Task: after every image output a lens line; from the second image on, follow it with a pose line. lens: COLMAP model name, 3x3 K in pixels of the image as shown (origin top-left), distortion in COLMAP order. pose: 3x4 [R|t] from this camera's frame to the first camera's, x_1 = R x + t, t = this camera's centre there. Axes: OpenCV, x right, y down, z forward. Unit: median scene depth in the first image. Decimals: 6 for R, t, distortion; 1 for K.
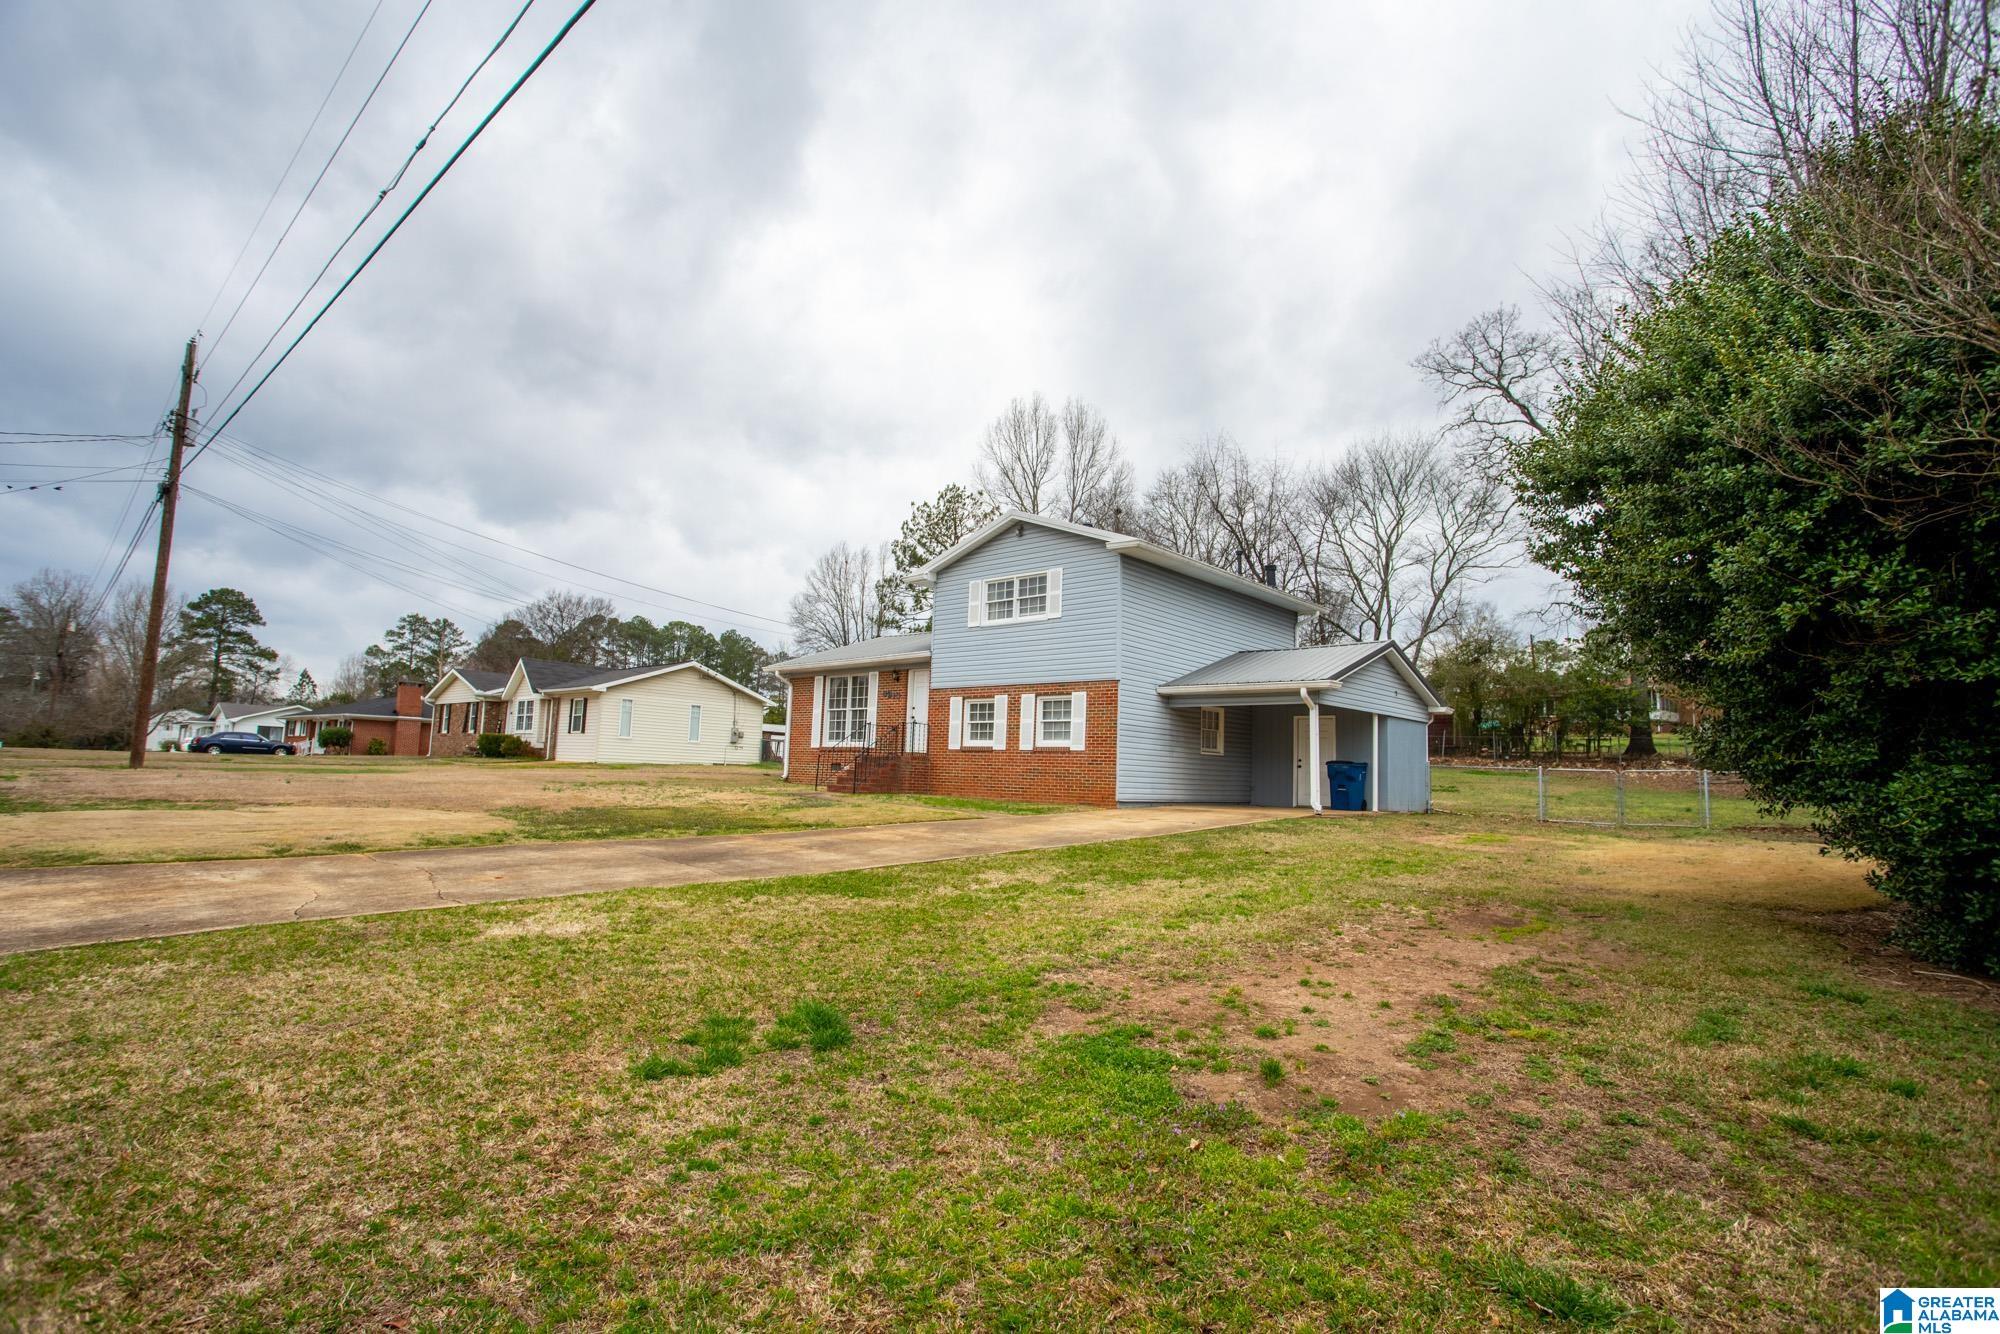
lens RADIAL K [[967.9, 0, 1000.0], [0, 967.9, 667.0], [0, 0, 1]] dist [-0.075612, 0.032190]
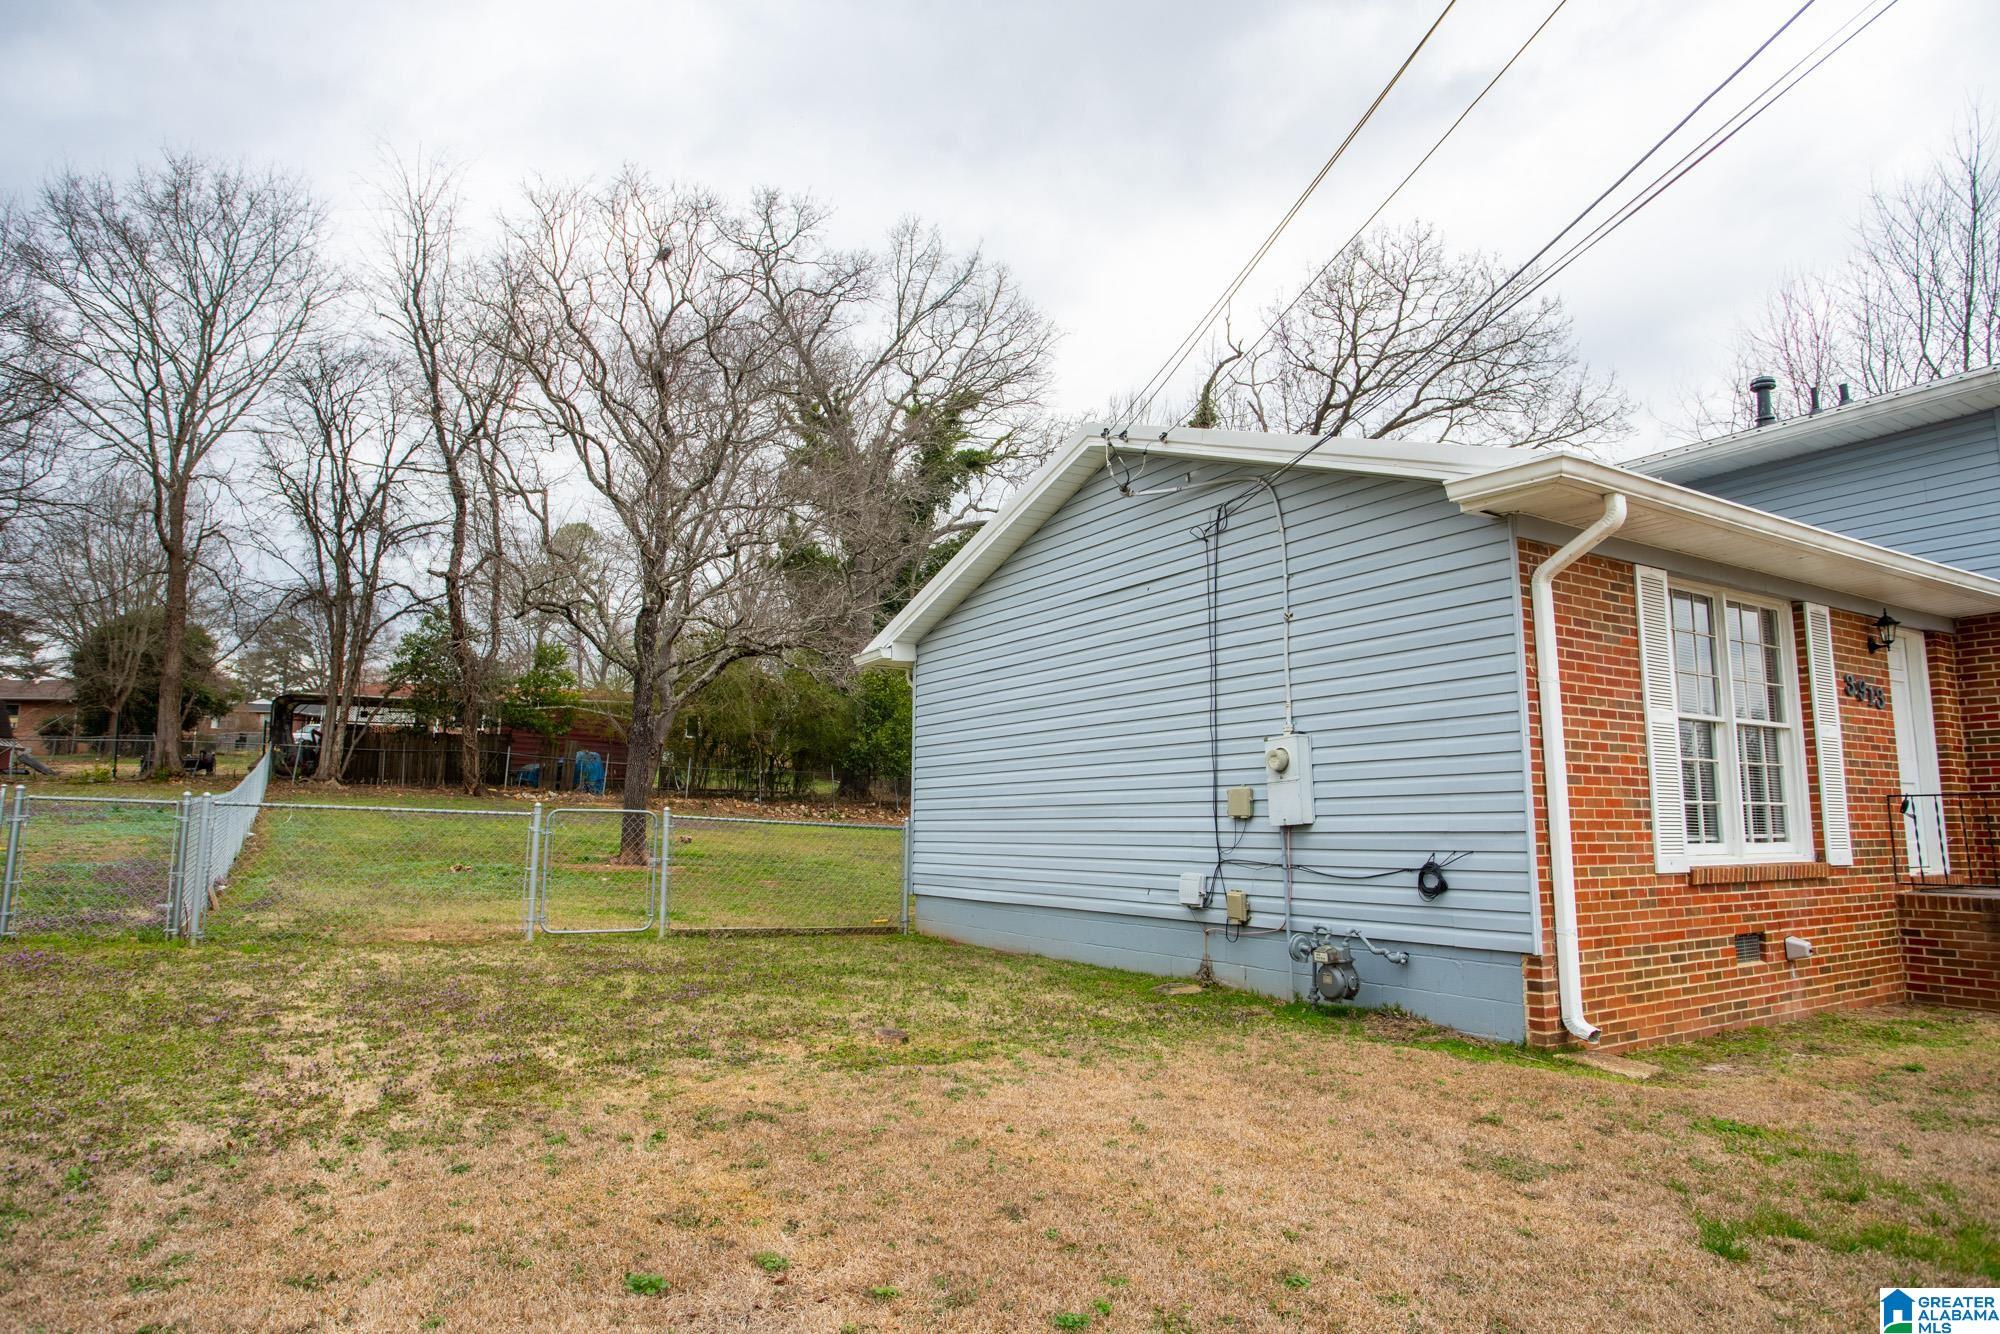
lens RADIAL K [[1154.6, 0, 996.0], [0, 1154.6, 658.7], [0, 0, 1]] dist [-0.076870, 0.049218]
pose [[0.269828, 0.110490, 0.956548, -0.592291], [-0.106308, 0.990740, -0.084452, 0.086730], [-0.957022, -0.078901, 0.279076, 1.289514]]
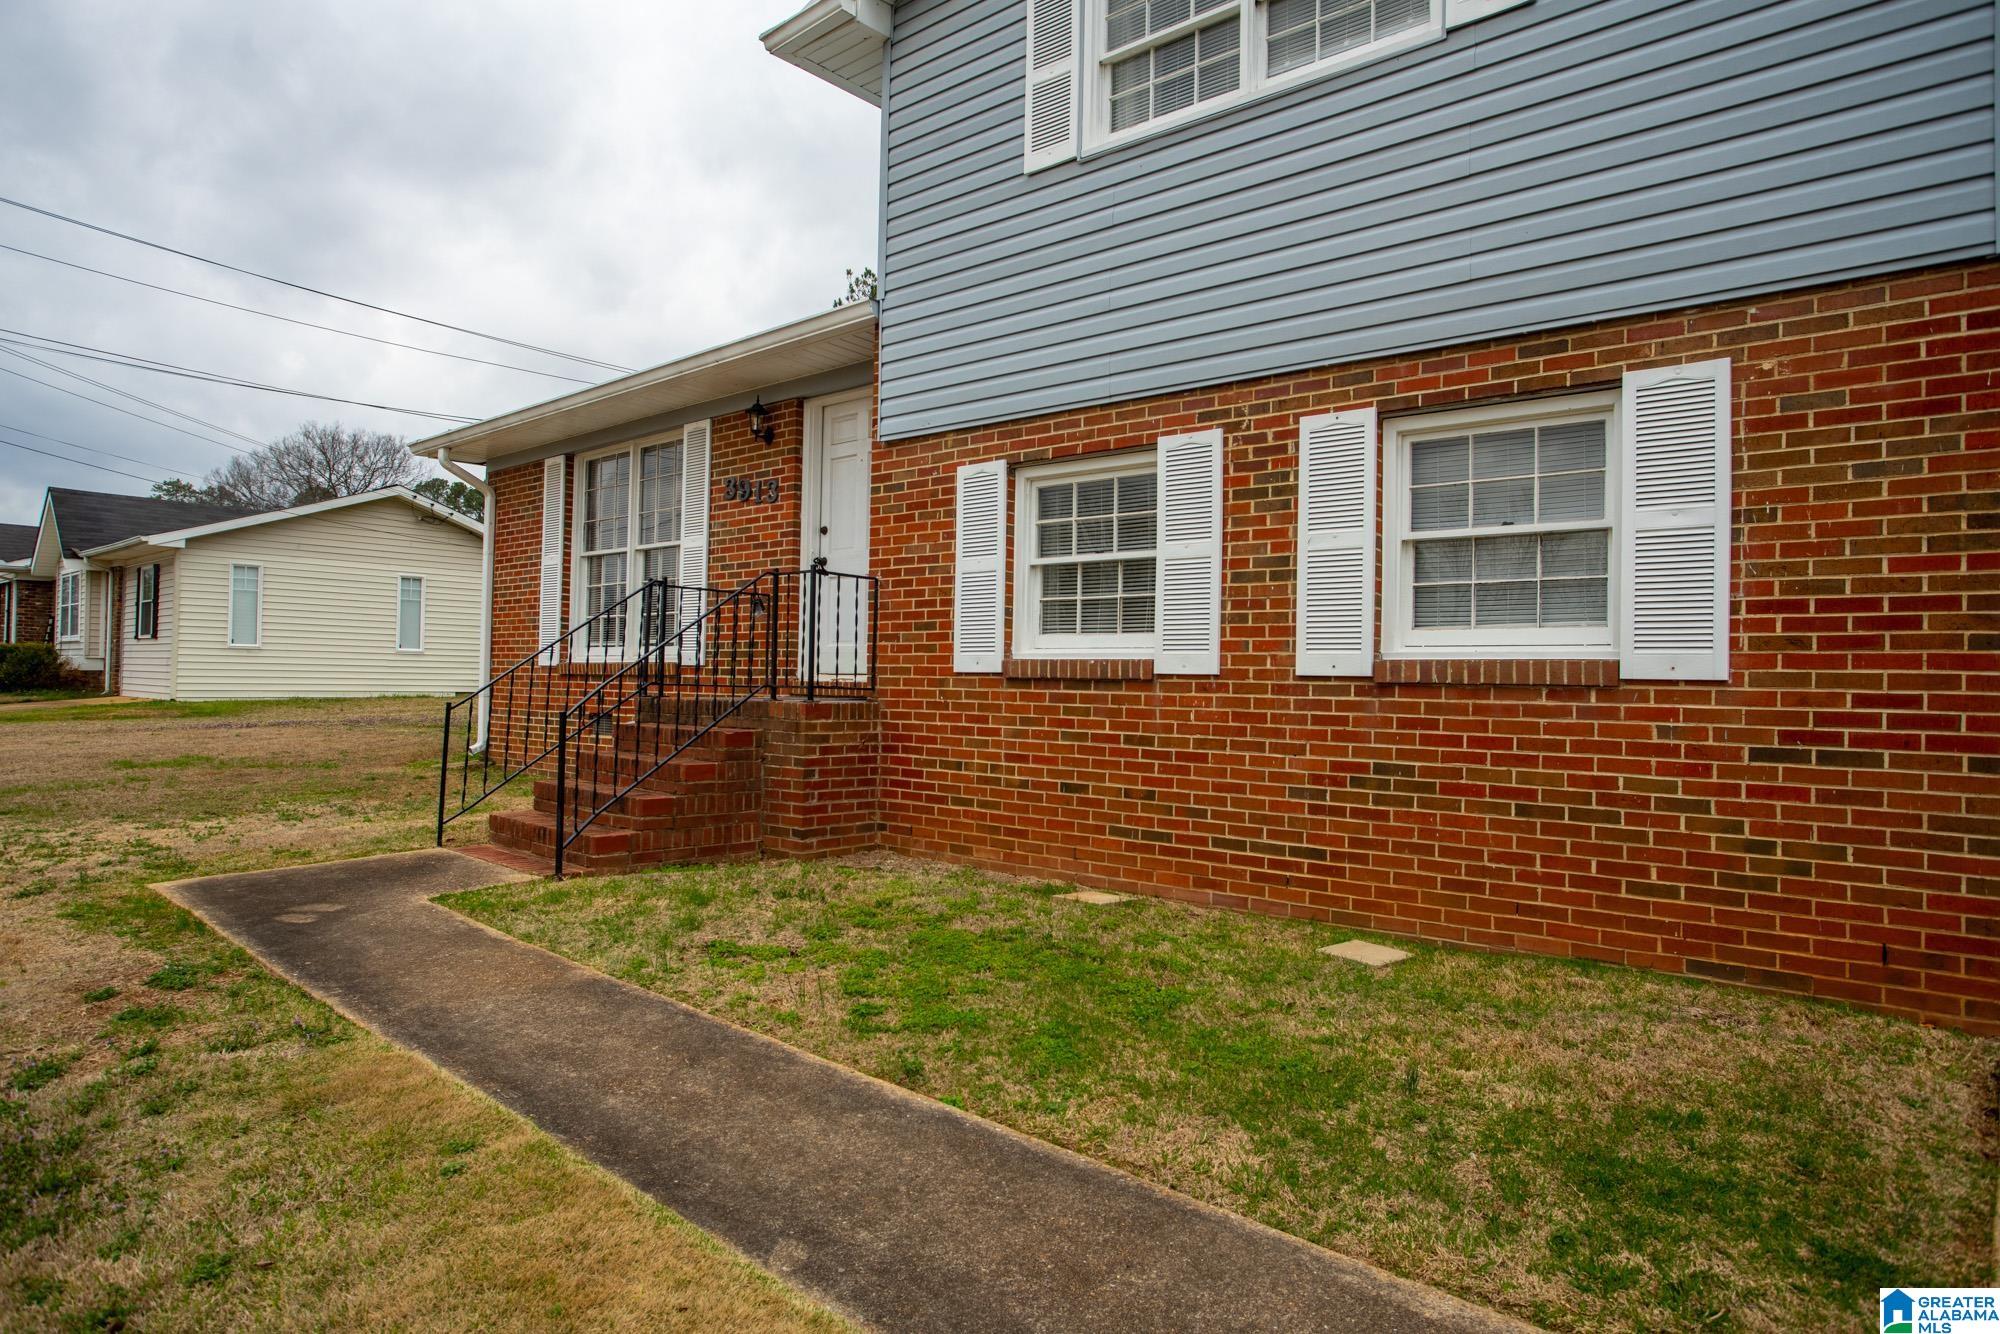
lens RADIAL K [[1188.9, 0, 992.0], [0, 1188.9, 660.0], [0, 0, 1]] dist [-0.076722, 0.053983]
pose [[0.999809, -0.014319, 0.013318, -0.047394], [0.013026, 0.995627, 0.092502, 0.053588], [-0.014585, -0.092311, 0.995623, 0.693186]]
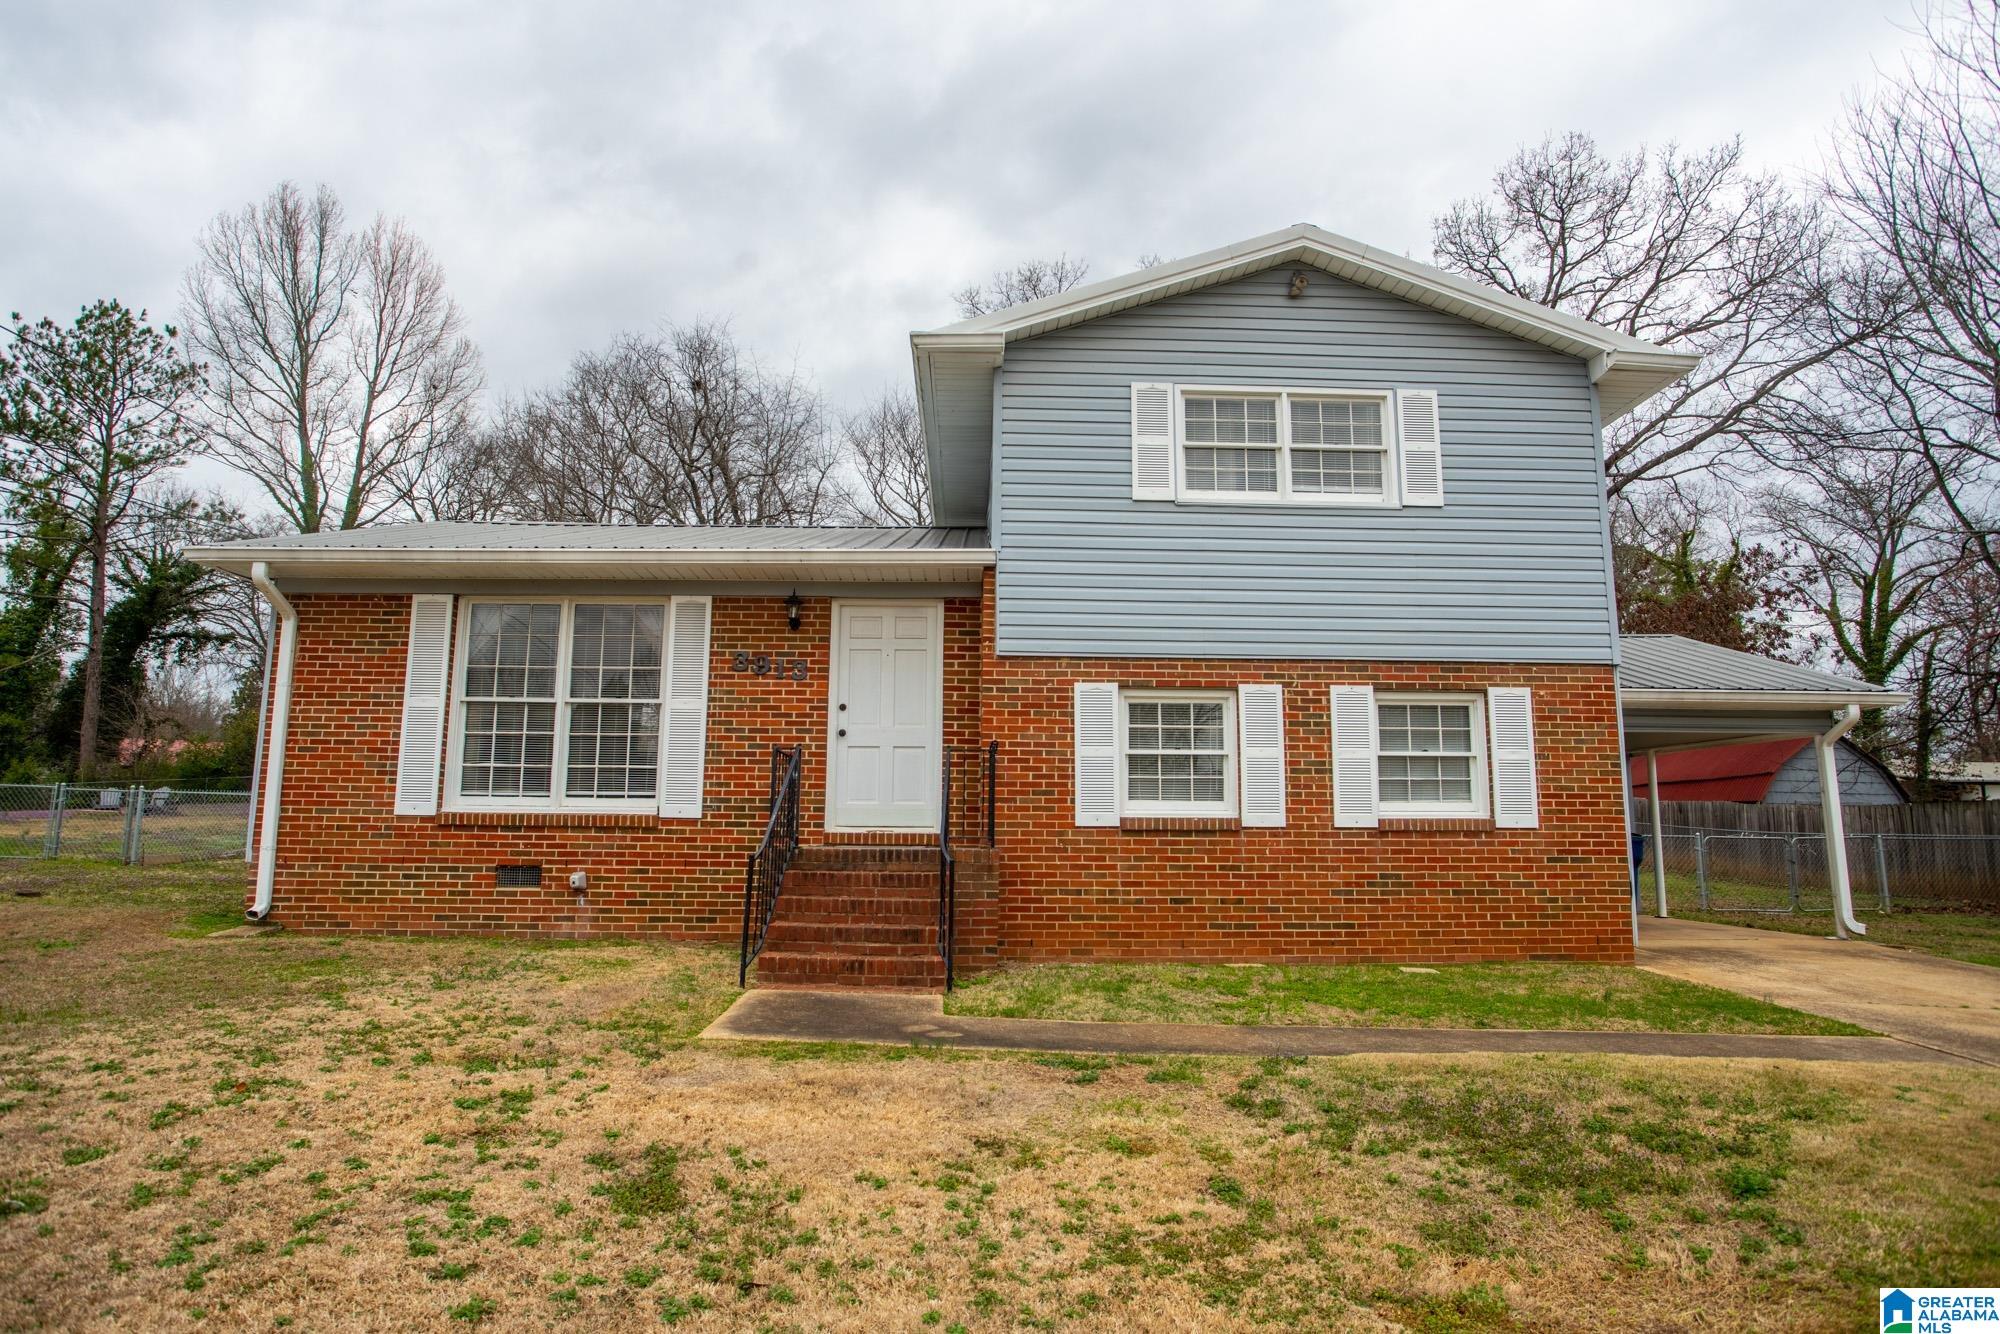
lens RADIAL K [[1154.6, 0, 996.0], [0, 1154.6, 658.7], [0, 0, 1]] dist [-0.076870, 0.049218]
pose [[0.722510, 0.082430, 0.686429, -0.373895], [-0.061801, 0.996593, -0.054626, 0.048555], [-0.688593, -0.002955, 0.725142, 0.711487]]
